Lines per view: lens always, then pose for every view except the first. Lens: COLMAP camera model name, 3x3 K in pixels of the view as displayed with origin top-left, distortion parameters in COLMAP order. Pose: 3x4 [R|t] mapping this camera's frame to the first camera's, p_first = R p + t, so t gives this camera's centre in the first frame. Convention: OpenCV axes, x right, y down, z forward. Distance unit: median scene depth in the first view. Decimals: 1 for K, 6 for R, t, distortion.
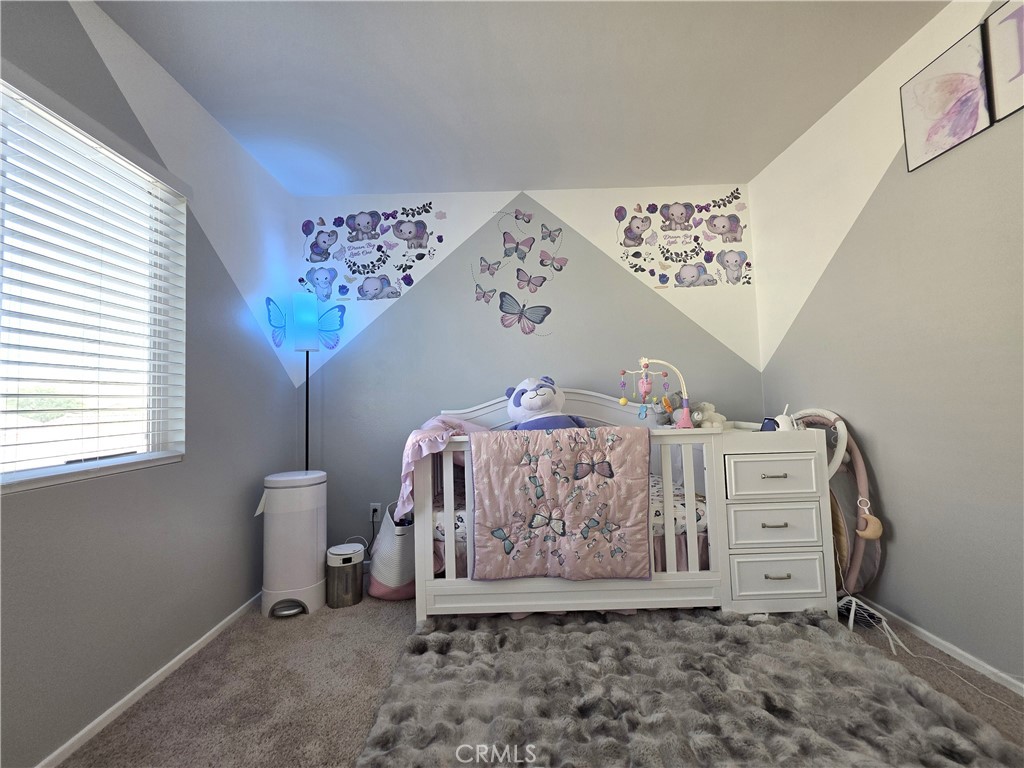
lens RADIAL K [[408.5, 0, 510.1], [0, 408.5, 380.1], [0, 0, 1]] dist [0.000383, 0.000339]
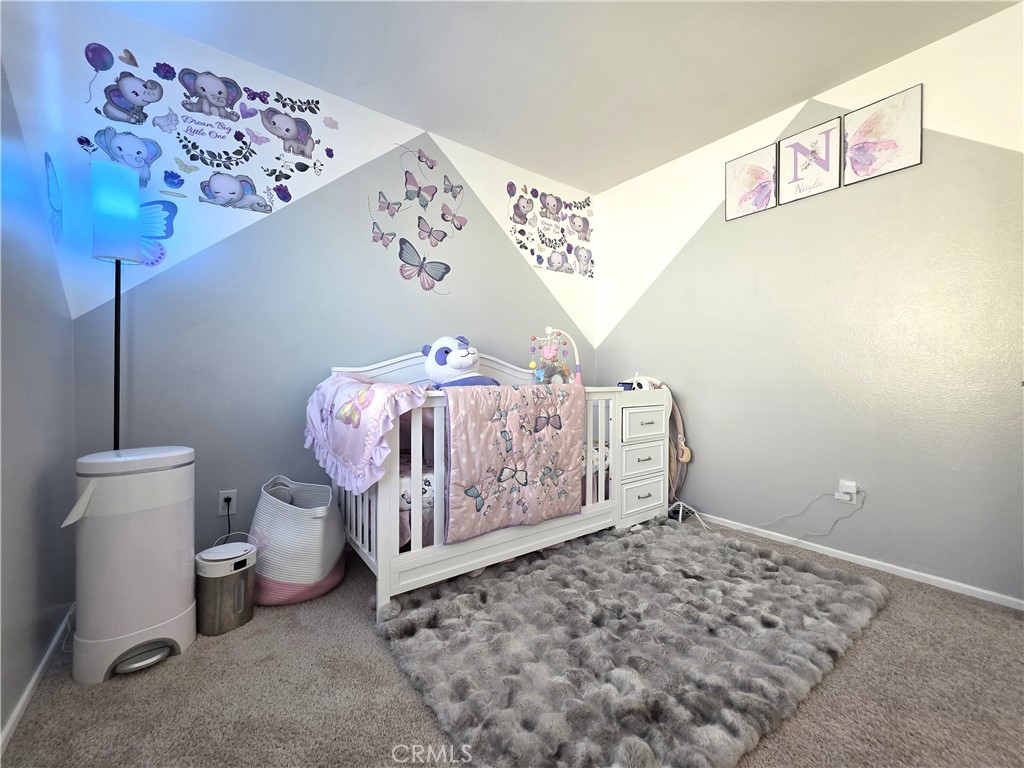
lens RADIAL K [[408.5, 0, 510.1], [0, 408.5, 380.1], [0, 0, 1]] dist [0.000383, 0.000339]
pose [[0.808663, 0.027596, 0.587624, -0.509413], [-0.058001, 0.997772, 0.032960, 0.074611], [-0.585406, -0.060737, 0.808462, 0.180816]]
